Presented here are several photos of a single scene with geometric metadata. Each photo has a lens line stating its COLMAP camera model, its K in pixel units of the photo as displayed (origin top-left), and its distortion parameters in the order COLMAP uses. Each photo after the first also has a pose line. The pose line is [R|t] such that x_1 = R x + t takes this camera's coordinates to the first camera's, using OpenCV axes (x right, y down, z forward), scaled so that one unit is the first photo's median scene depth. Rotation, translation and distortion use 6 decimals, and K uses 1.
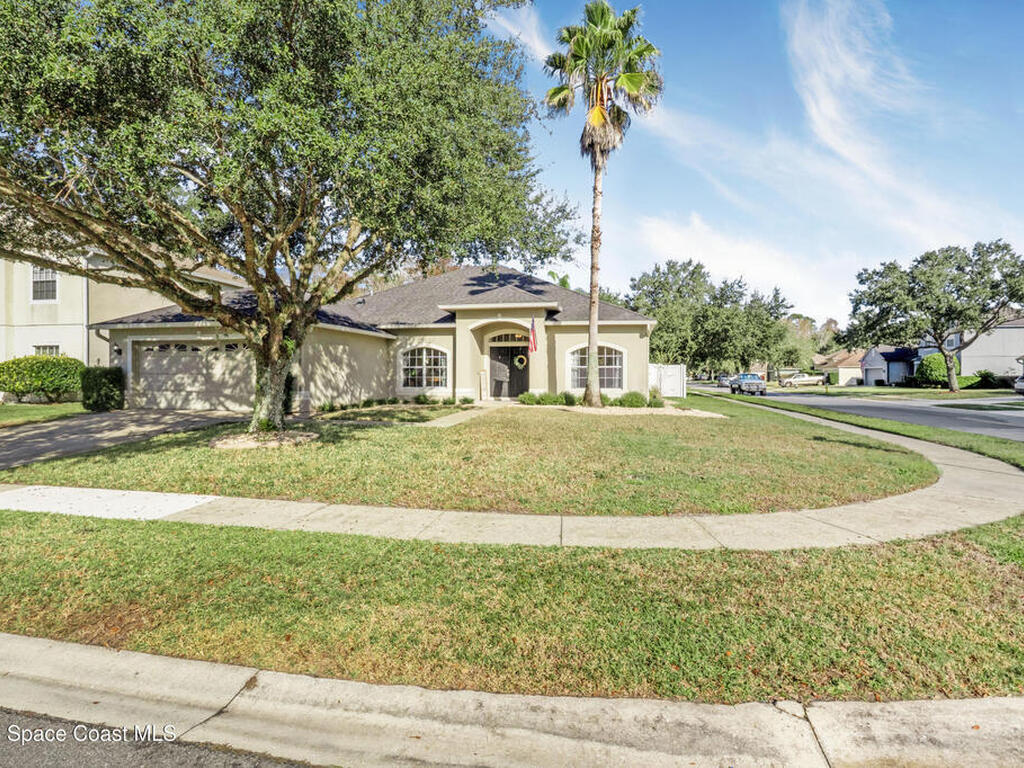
lens RADIAL K [[533.2, 0, 502.0], [0, 533.2, 385.2], [0, 0, 1]] dist [-0.006211, -0.000889]
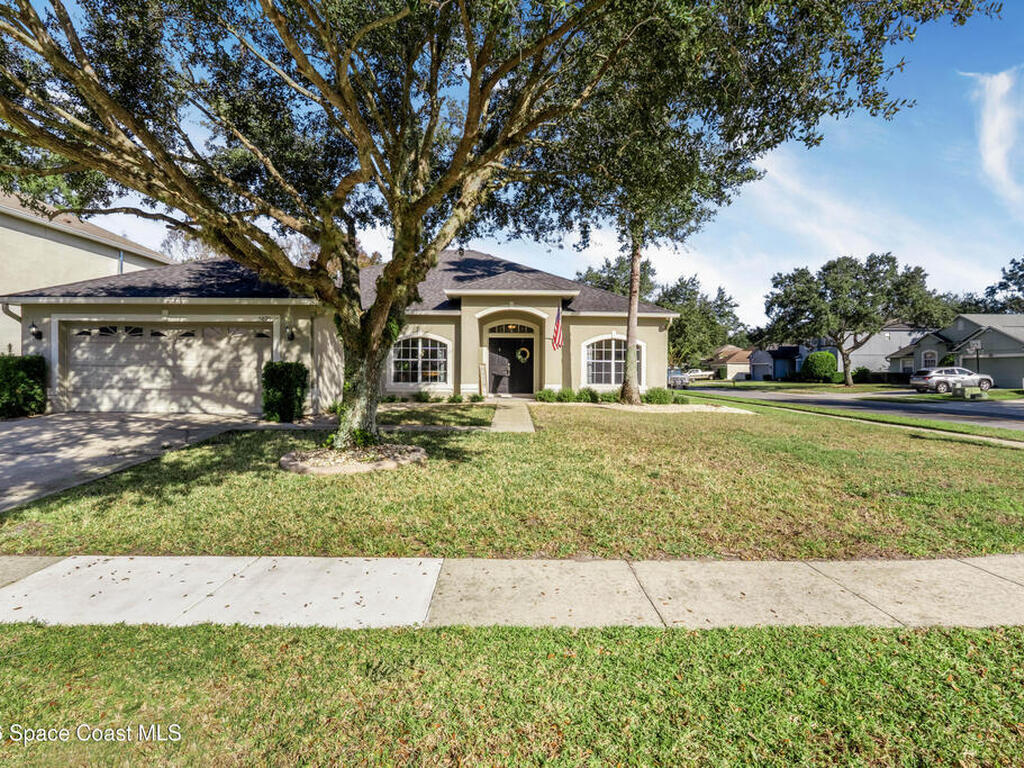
lens RADIAL K [[533.2, 0, 517.2], [0, 533.2, 379.2], [0, 0, 1]] dist [-0.006211, -0.000889]
pose [[0.975941, 0.001580, 0.218031, -0.228218], [-0.001729, 0.999998, 0.000493, -0.003487], [-0.218030, -0.000858, 0.975942, 0.136582]]
